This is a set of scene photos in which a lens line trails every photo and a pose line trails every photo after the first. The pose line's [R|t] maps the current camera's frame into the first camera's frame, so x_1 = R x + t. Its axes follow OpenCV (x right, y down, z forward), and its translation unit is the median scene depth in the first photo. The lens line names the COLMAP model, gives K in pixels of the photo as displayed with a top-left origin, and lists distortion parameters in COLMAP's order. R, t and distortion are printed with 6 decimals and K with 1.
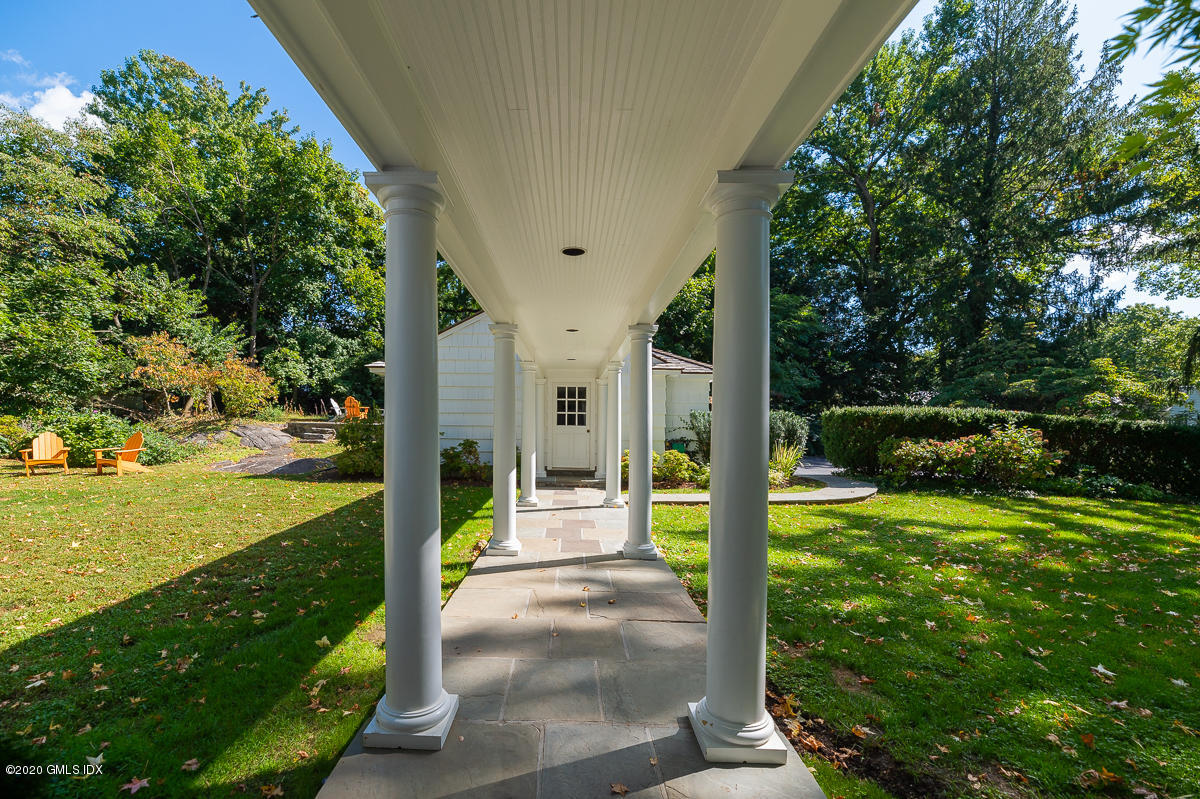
lens RADIAL K [[500.9, 0, 581.3], [0, 500.9, 457.2], [0, 0, 1]] dist [0.003243, 0.000555]
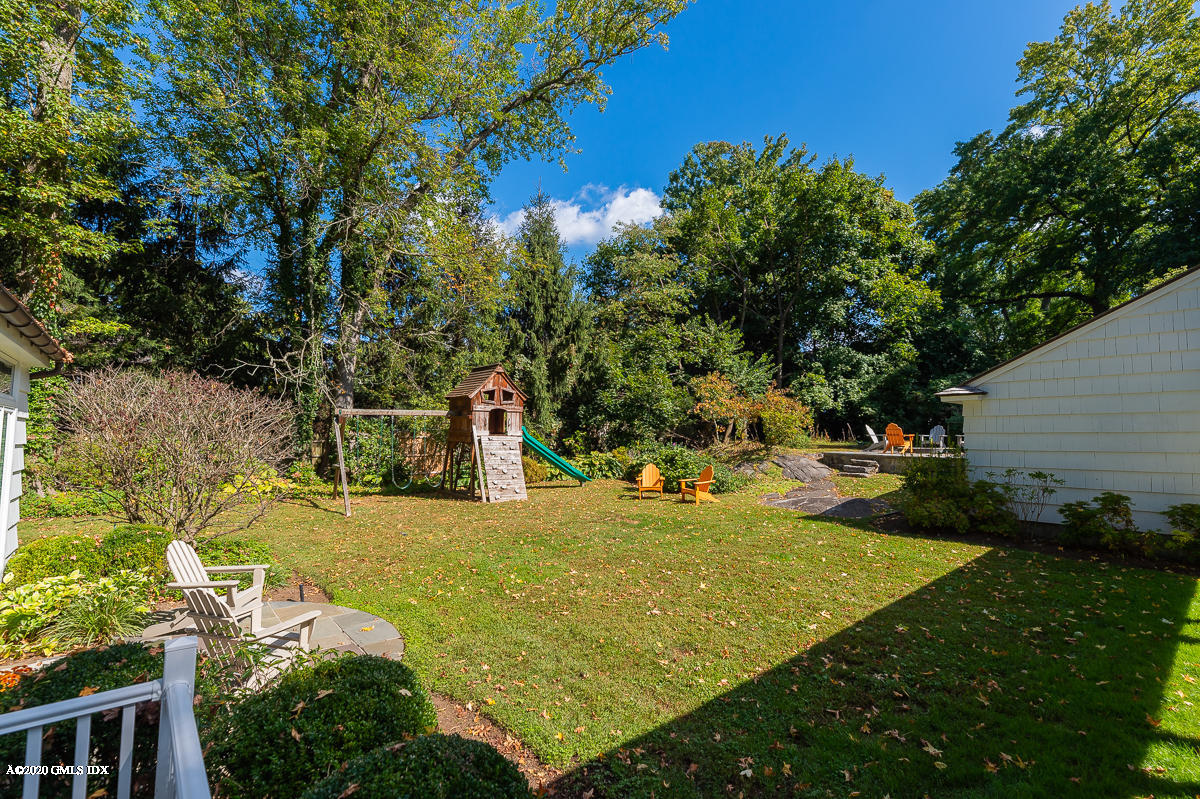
lens RADIAL K [[535.1, 0, 600.8], [0, 535.1, 398.9], [0, 0, 1]] dist [-0.004756, -0.000151]
pose [[0.683768, -0.057280, -0.727448, -0.120049], [-0.028215, 0.994093, -0.104797, -0.048099], [0.729154, 0.092182, 0.678113, -0.006014]]
